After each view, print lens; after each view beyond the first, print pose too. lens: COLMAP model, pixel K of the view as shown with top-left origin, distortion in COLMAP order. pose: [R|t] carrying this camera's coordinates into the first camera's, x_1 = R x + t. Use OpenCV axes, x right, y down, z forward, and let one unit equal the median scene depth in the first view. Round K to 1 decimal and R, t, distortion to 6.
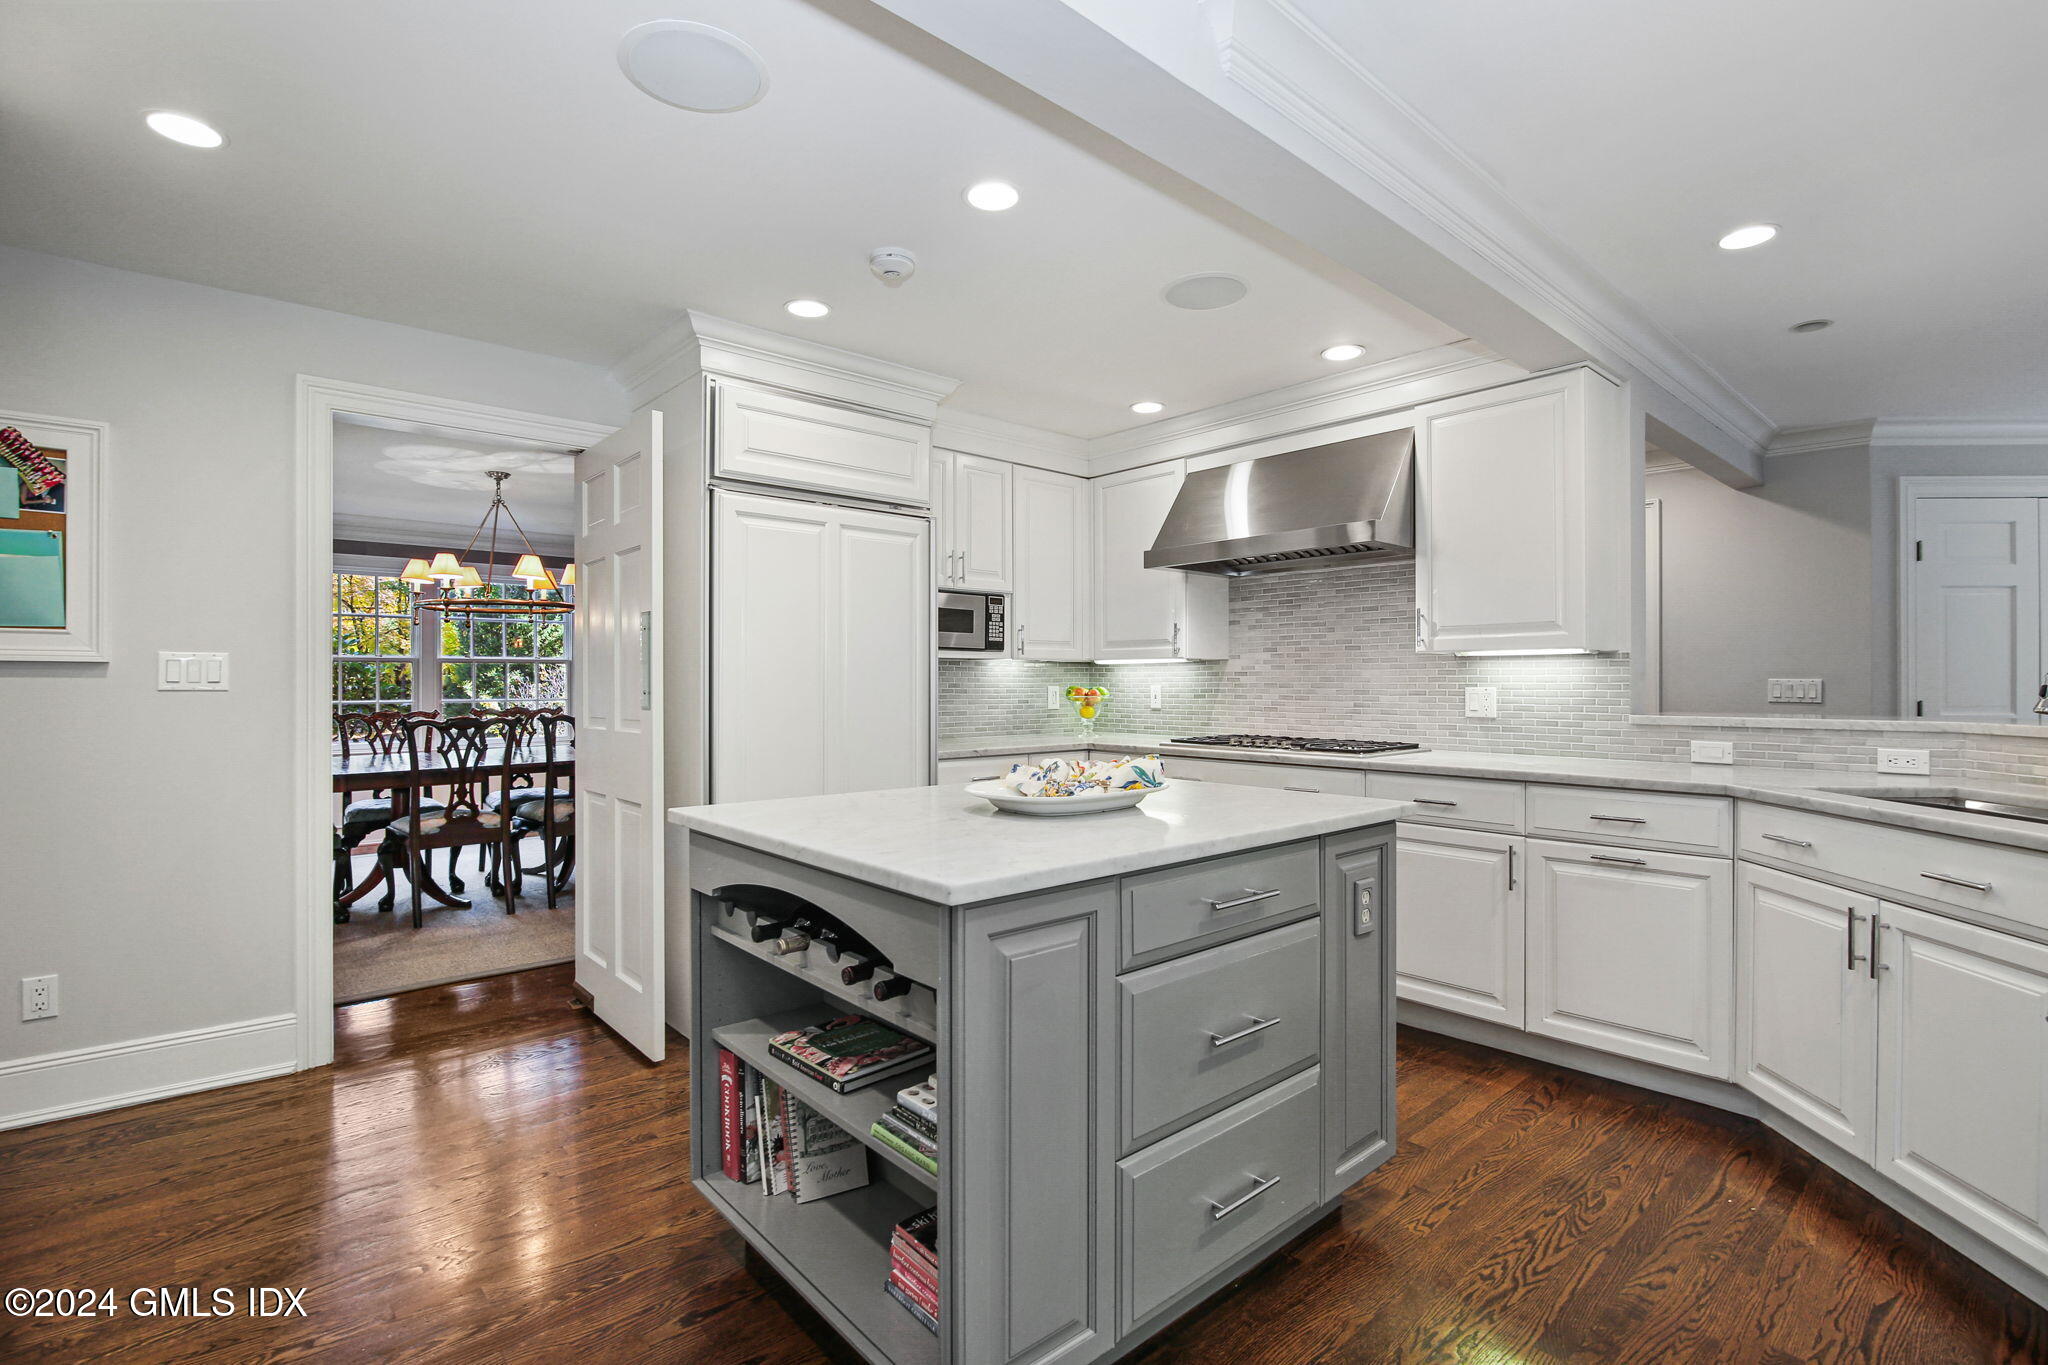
lens RADIAL K [[948.6, 0, 1009.9], [0, 948.6, 686.3], [0, 0, 1]] dist [-0.017261, 0.000267]
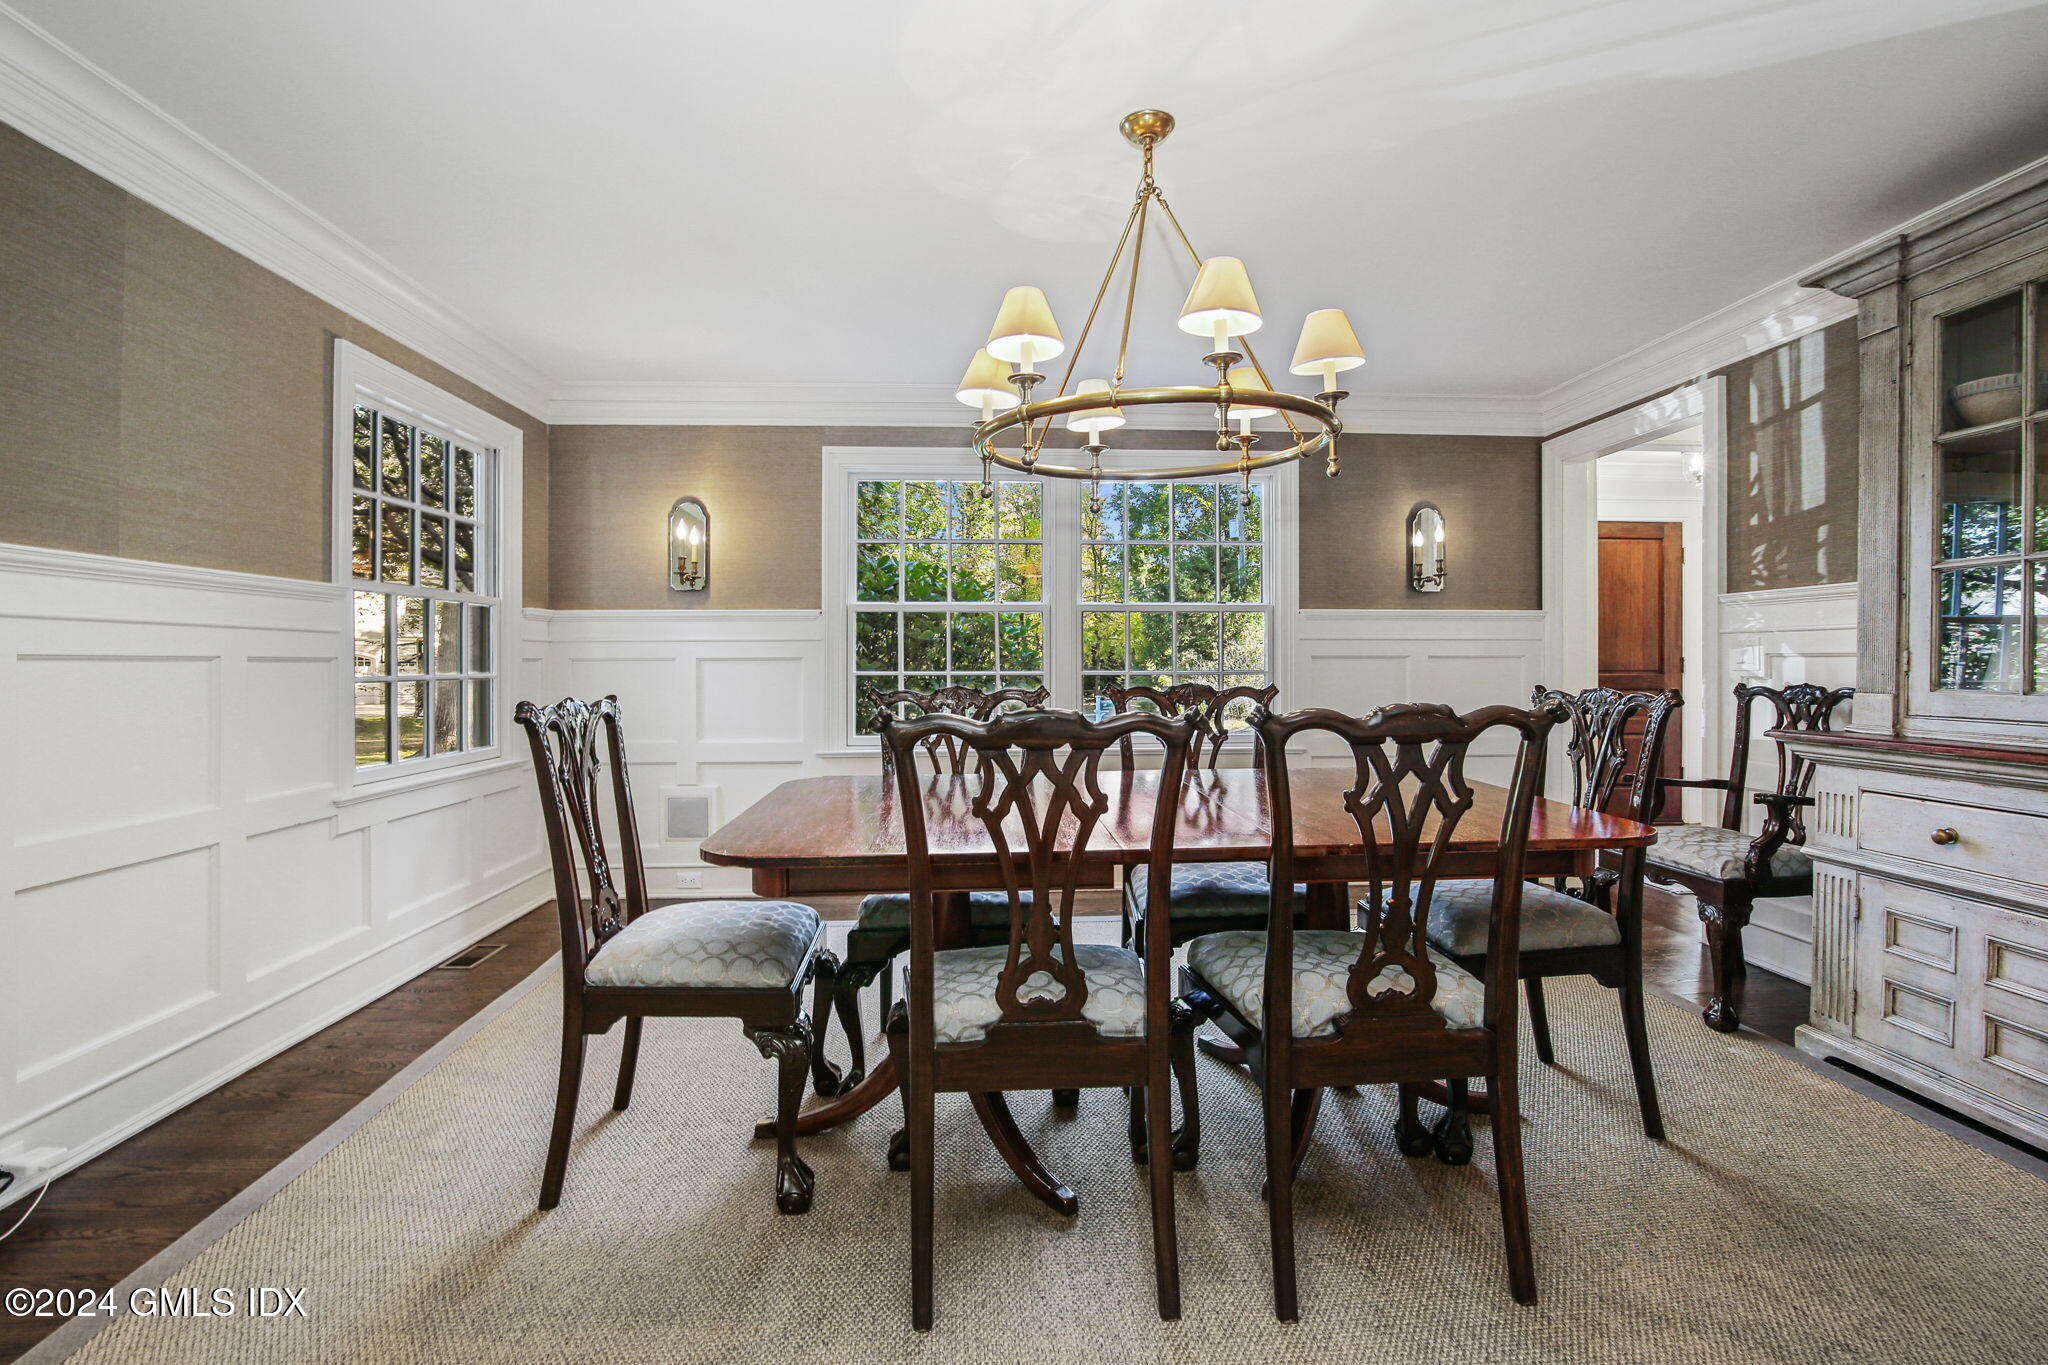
lens RADIAL K [[948.6, 0, 1020.6], [0, 948.6, 672.9], [0, 0, 1]] dist [-0.017261, 0.000267]
pose [[0.790221, 0.004519, -0.612806, -0.329181], [0.001043, 0.999961, 0.008720, 0.013977], [0.612822, -0.007530, 0.790185, 0.632522]]
